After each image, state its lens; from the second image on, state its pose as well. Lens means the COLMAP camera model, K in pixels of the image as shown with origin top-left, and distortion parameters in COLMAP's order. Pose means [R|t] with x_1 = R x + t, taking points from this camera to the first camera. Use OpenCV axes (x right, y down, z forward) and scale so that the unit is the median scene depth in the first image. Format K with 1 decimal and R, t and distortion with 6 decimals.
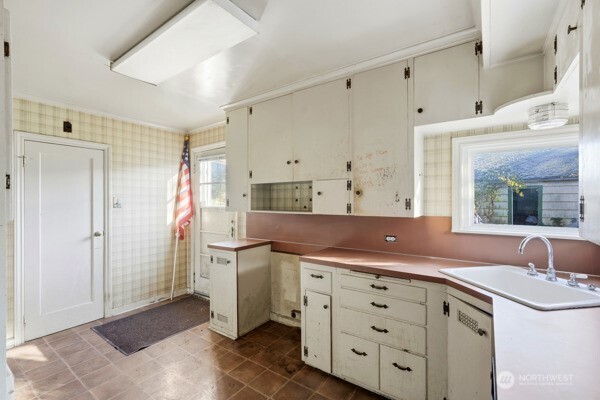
lens RADIAL K [[265.7, 0, 299.7], [0, 265.7, 203.1], [0, 0, 1]] dist [0.000506, 0.000057]
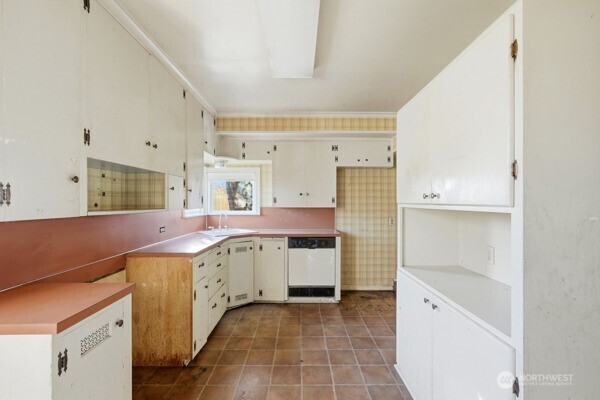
lens RADIAL K [[265.7, 0, 299.9], [0, 265.7, 201.1], [0, 0, 1]] dist [0.000506, 0.000057]
pose [[-0.581828, 0.005507, 0.813293, -0.878283], [0.000647, 0.999980, -0.006308, 0.010983], [-0.813311, -0.003144, -0.581820, 1.073542]]
